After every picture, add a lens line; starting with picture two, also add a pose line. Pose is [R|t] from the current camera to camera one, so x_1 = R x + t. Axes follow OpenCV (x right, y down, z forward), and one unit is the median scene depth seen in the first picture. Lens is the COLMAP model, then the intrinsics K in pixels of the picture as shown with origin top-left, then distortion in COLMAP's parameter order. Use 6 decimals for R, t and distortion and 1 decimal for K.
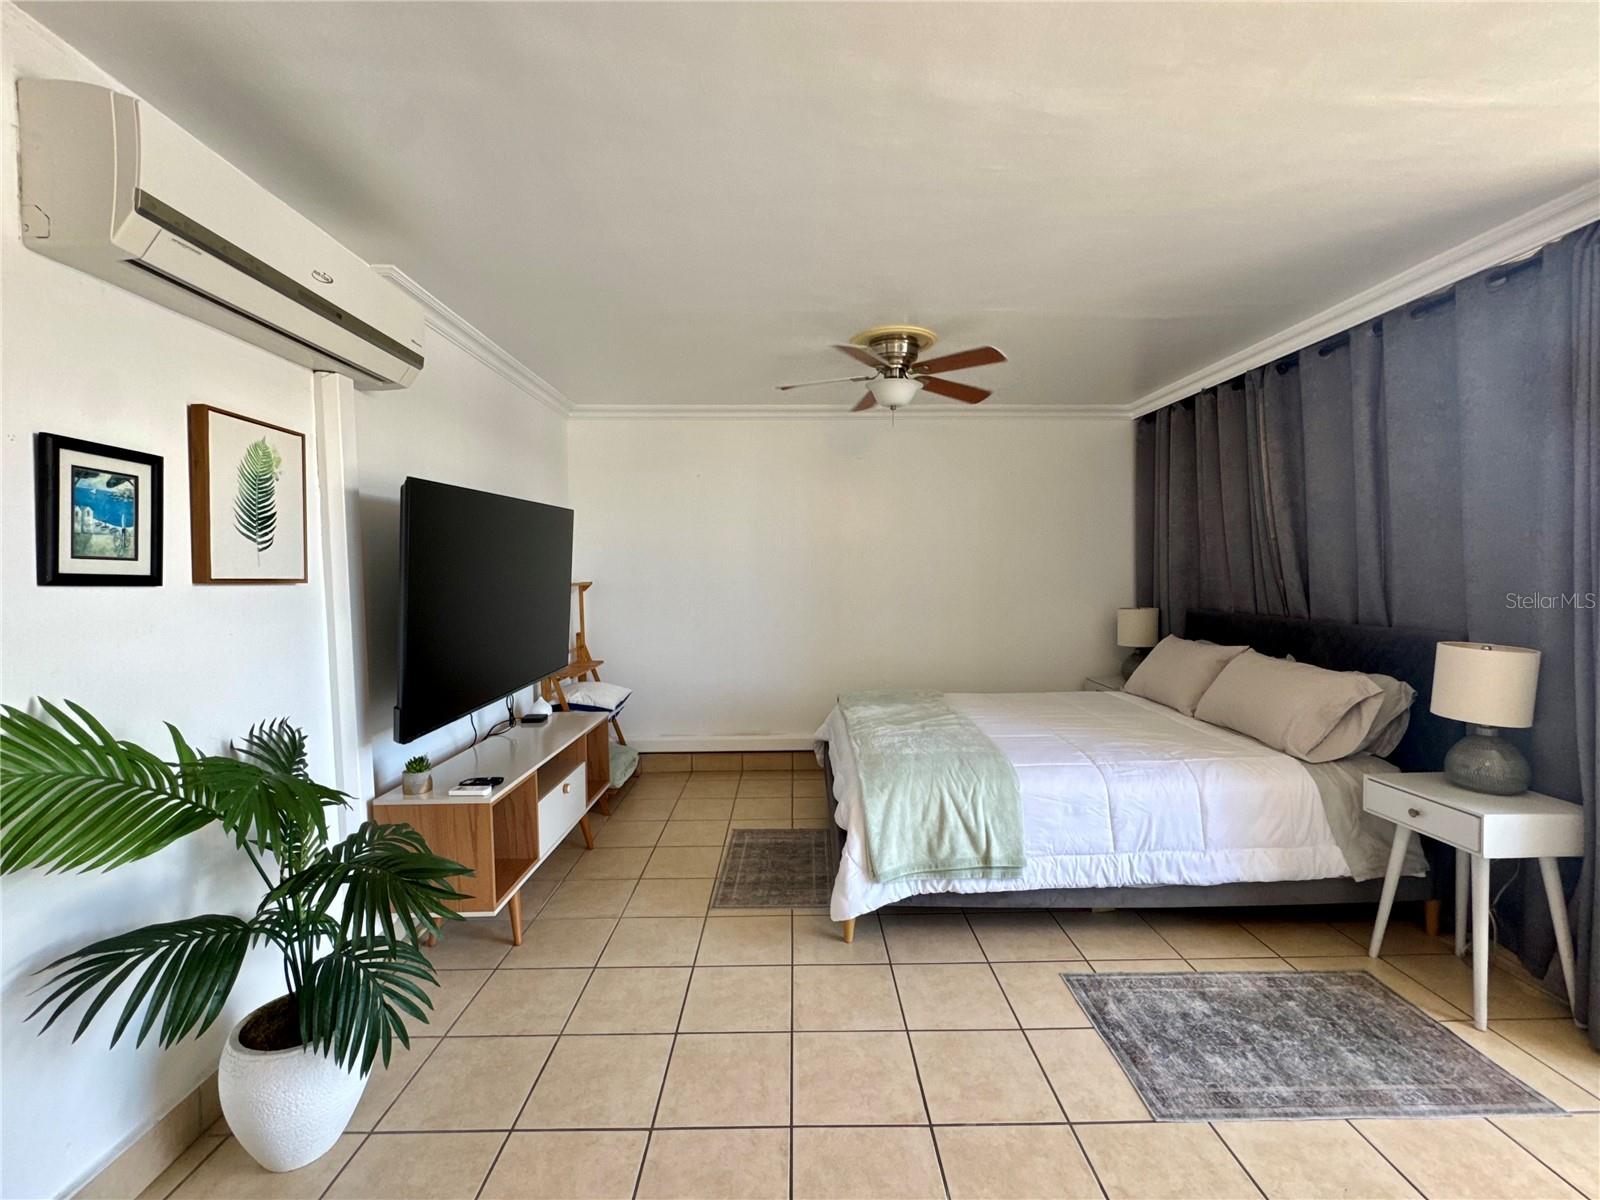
lens RADIAL K [[643.8, 0, 762.0], [0, 643.8, 603.5], [0, 0, 1]] dist [-0.001682, -0.000446]
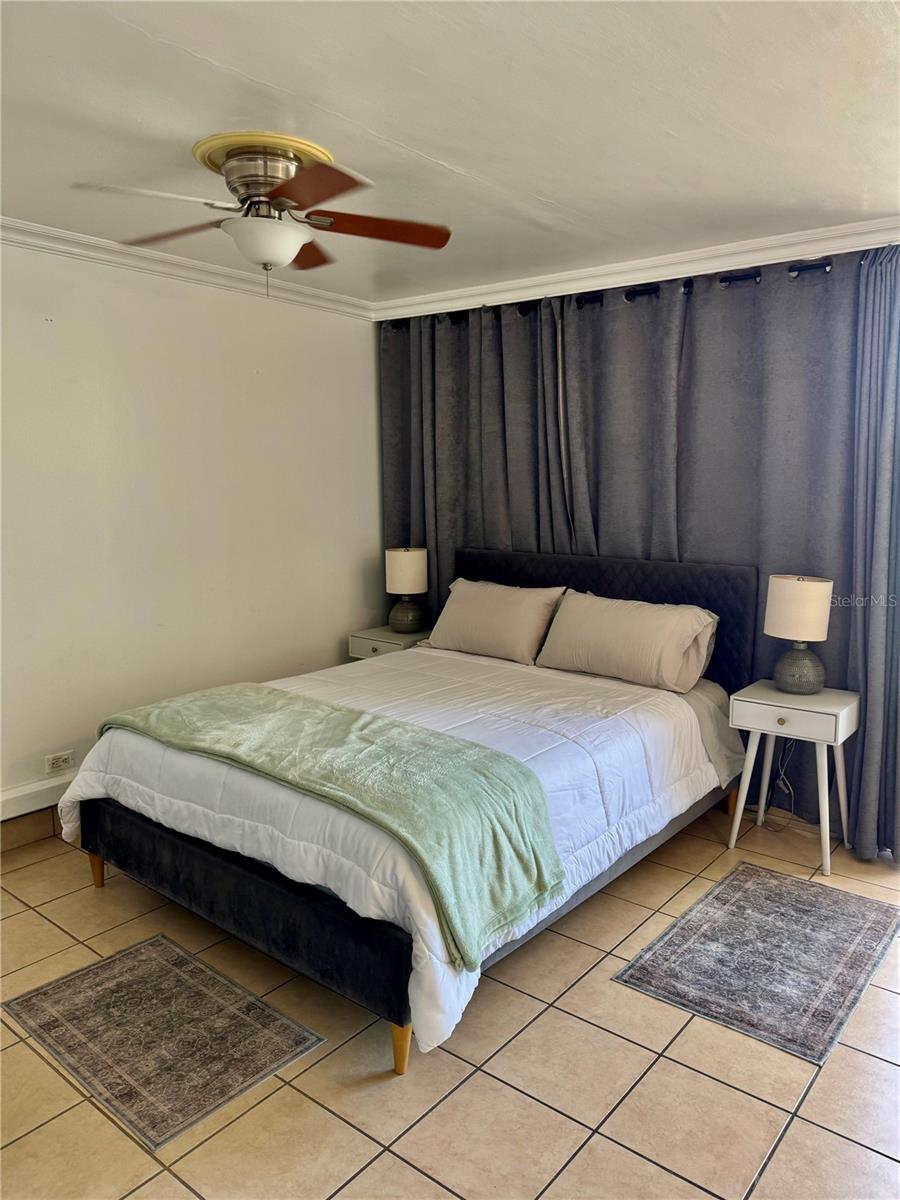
lens RADIAL K [[851.7, 0, 447.6], [0, 851.7, 605.0], [0, 0, 1]] dist [0.054682, -0.073576]
pose [[0.631315, -0.105199, 0.768358, -0.574537], [0.035203, 0.993623, 0.107117, -0.081815], [-0.774727, -0.040575, 0.630993, 0.467442]]
